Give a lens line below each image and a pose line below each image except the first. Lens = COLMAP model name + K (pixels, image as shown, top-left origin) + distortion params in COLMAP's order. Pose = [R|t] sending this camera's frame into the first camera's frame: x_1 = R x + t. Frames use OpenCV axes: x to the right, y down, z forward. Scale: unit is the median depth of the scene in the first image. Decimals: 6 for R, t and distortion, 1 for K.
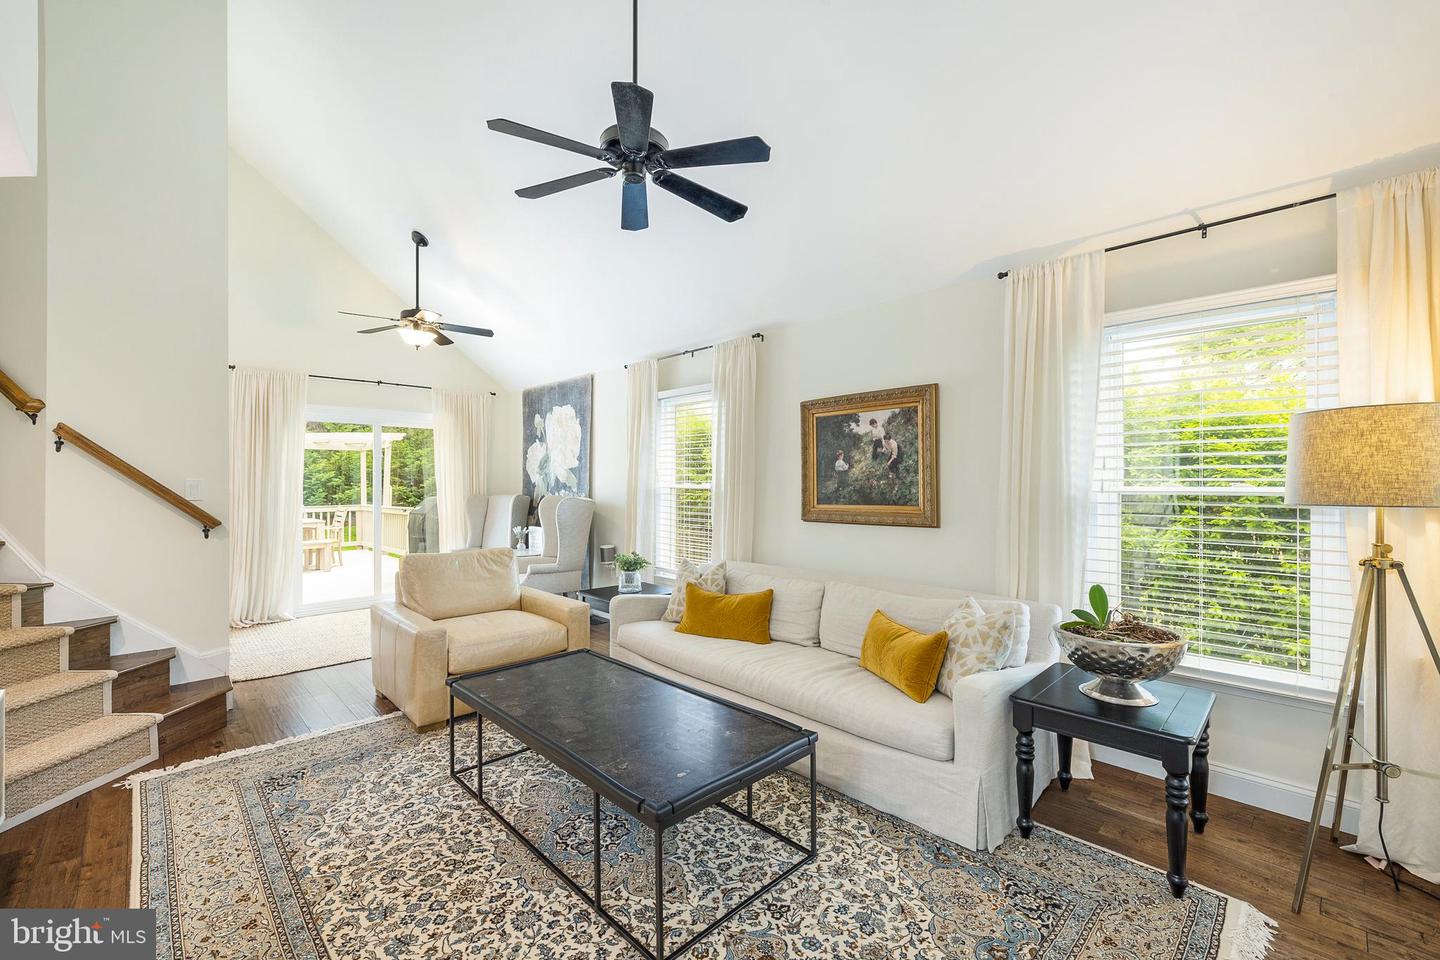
lens RADIAL K [[599.0, 0, 717.9], [0, 599.0, 484.0], [0, 0, 1]] dist [0.000560, 0.000155]
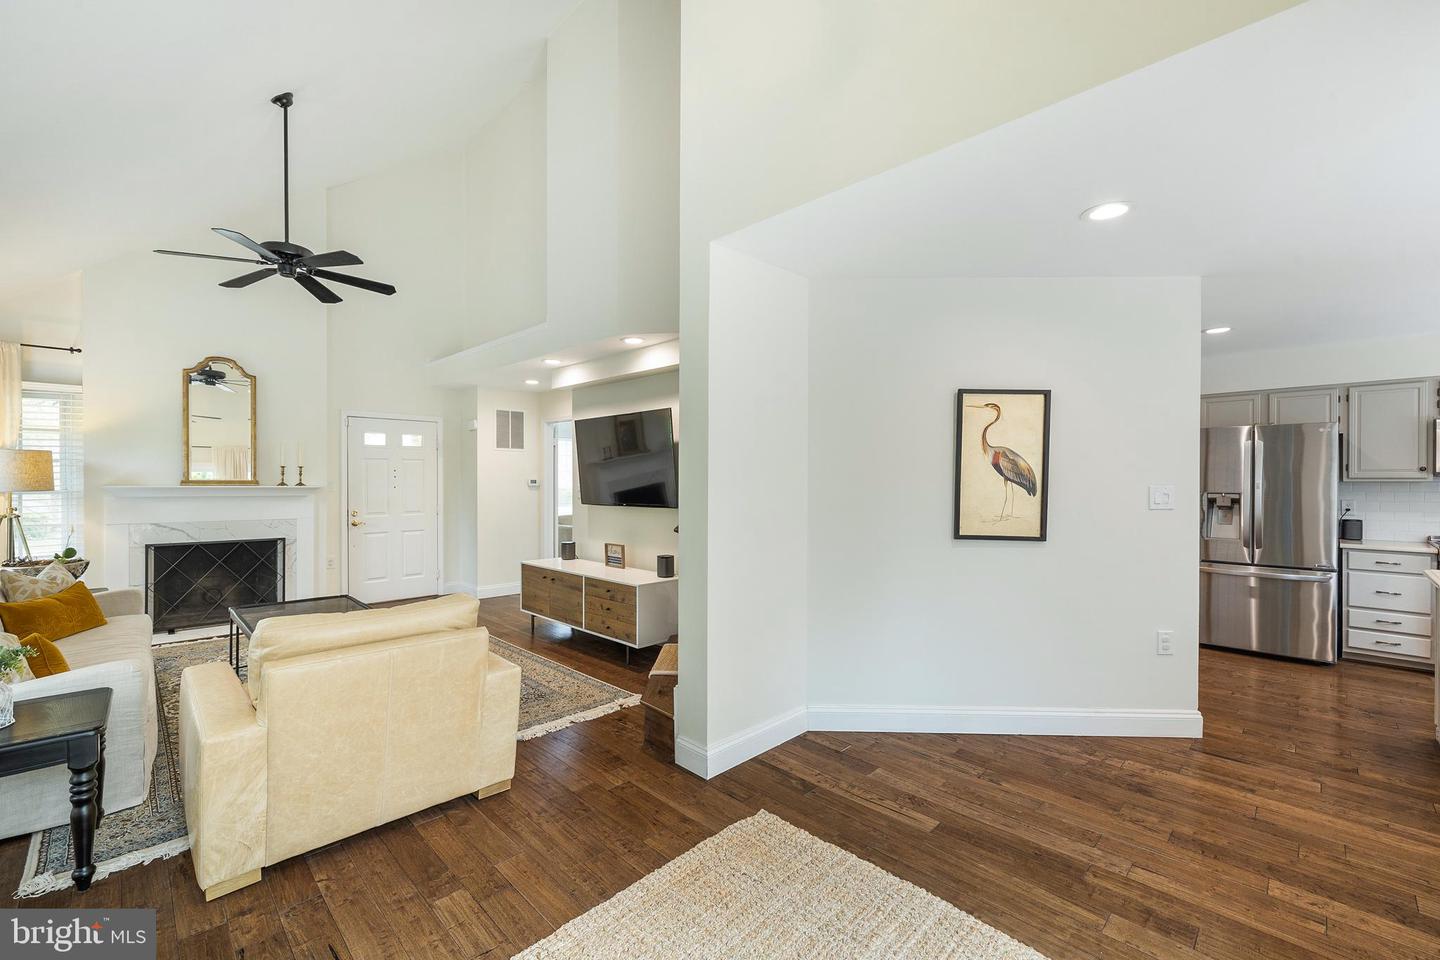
lens RADIAL K [[599.0, 0, 719.4], [0, 599.0, 484.2], [0, 0, 1]] dist [0.000560, 0.000155]
pose [[-0.999855, -0.001954, -0.016932, -0.503400], [-0.002068, 0.999975, 0.006715, -0.003996], [0.016918, 0.006749, -0.999834, 1.063938]]
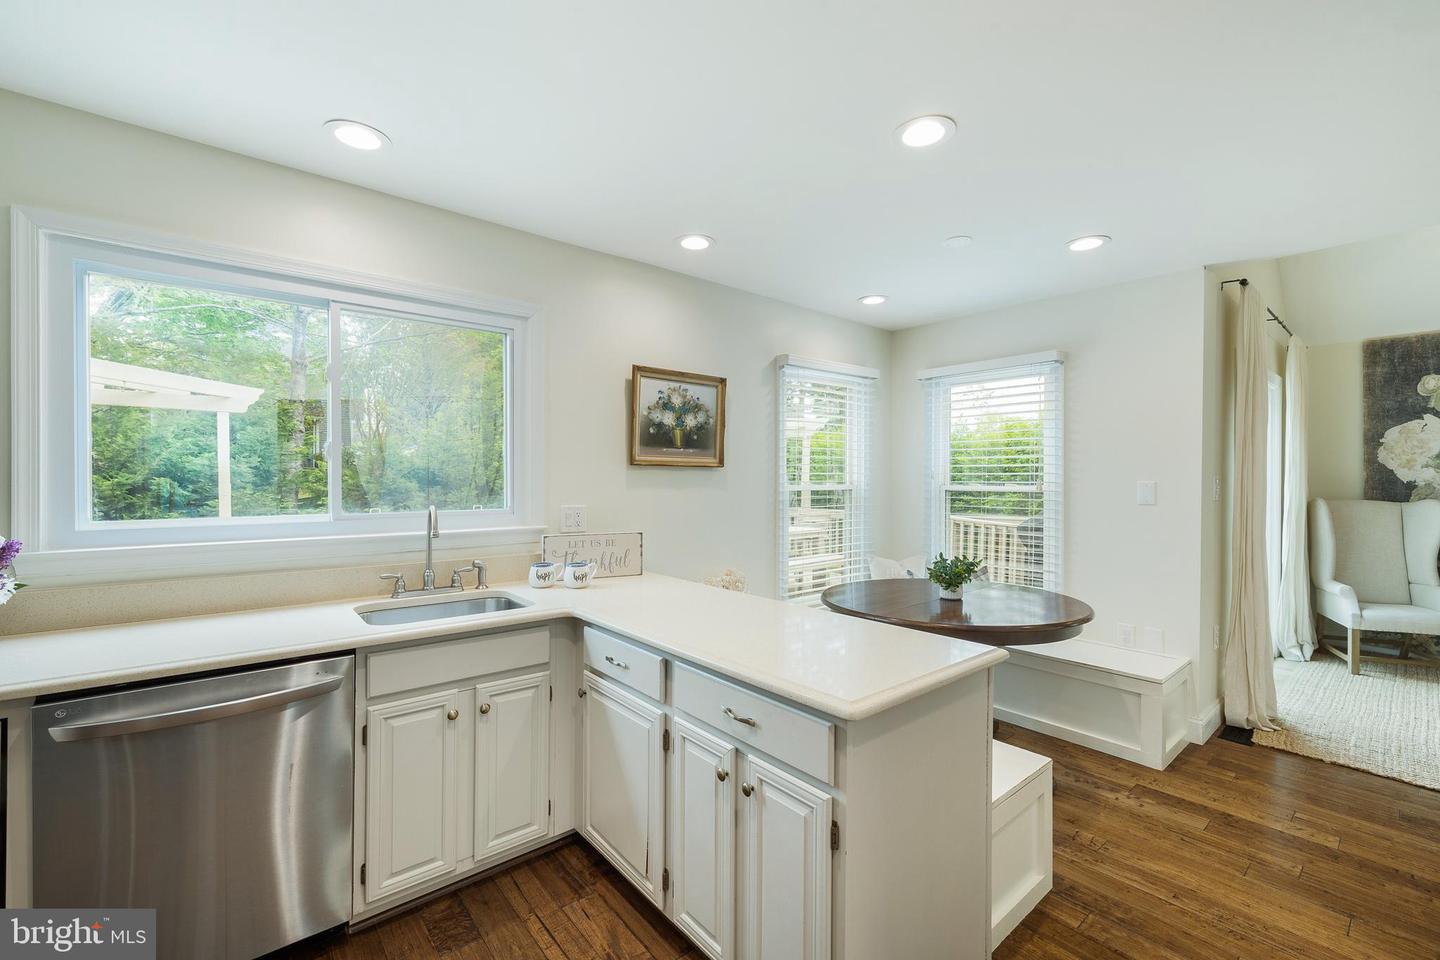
lens RADIAL K [[599.0, 0, 718.0], [0, 599.0, 480.2], [0, 0, 1]] dist [0.000560, 0.000155]
pose [[0.997372, 0.003043, -0.072391, -1.165938], [-0.003107, 0.999995, -0.000773, -0.000955], [0.072388, 0.000996, 0.997376, 0.345504]]
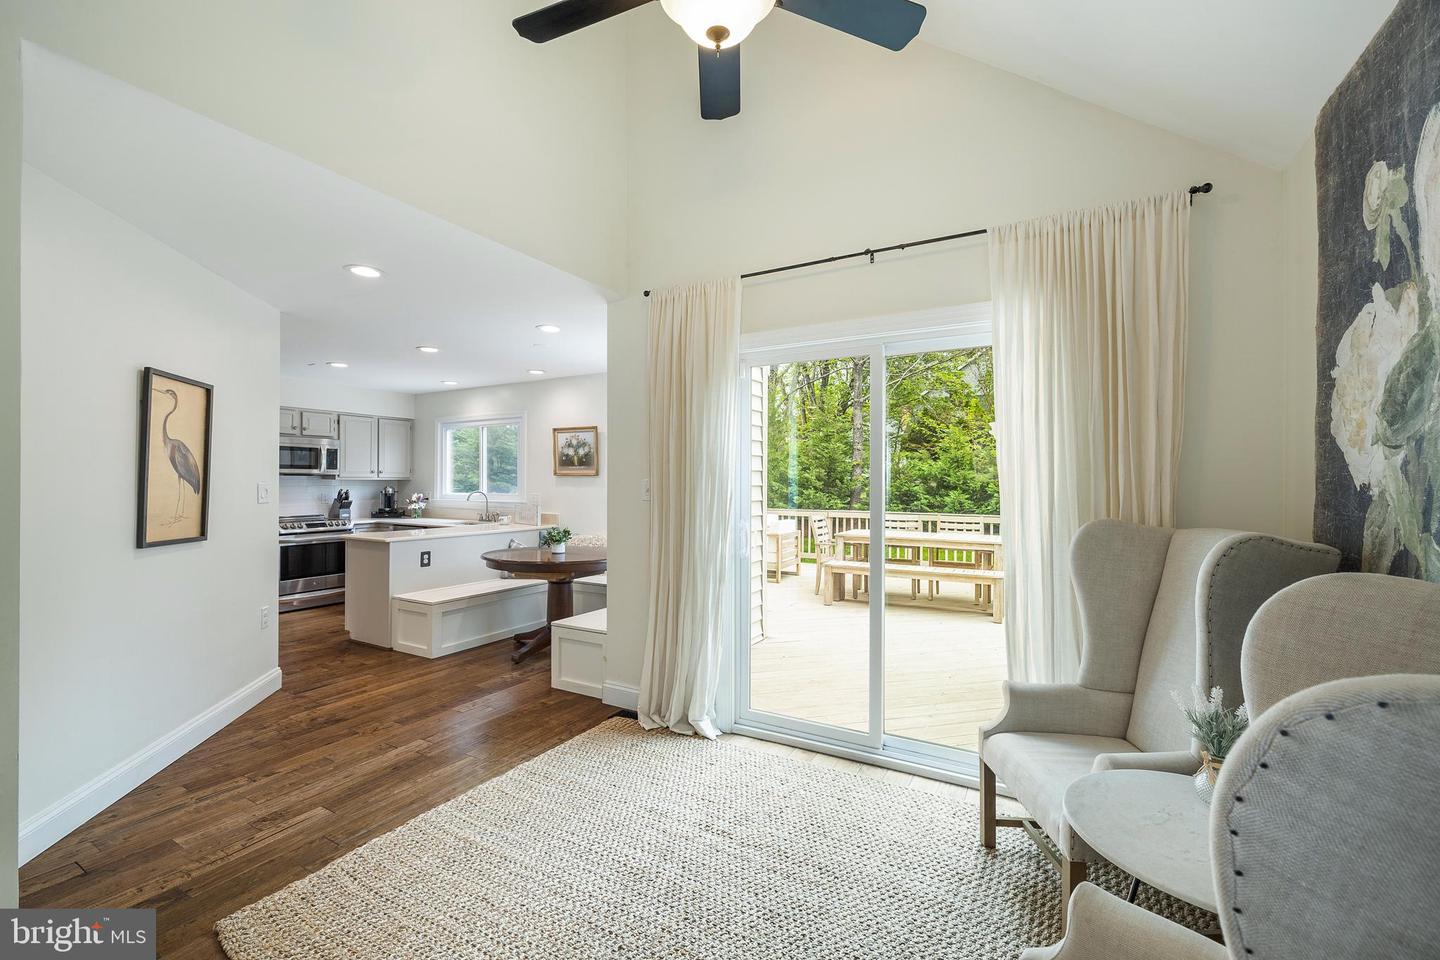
lens RADIAL K [[599.0, 0, 719.3], [0, 599.0, 481.4], [0, 0, 1]] dist [0.000560, 0.000155]
pose [[0.279156, -0.000874, -0.960245, -0.185092], [-0.005847, 0.999980, -0.002610, -0.002198], [0.960228, 0.006343, 0.279145, 0.819526]]
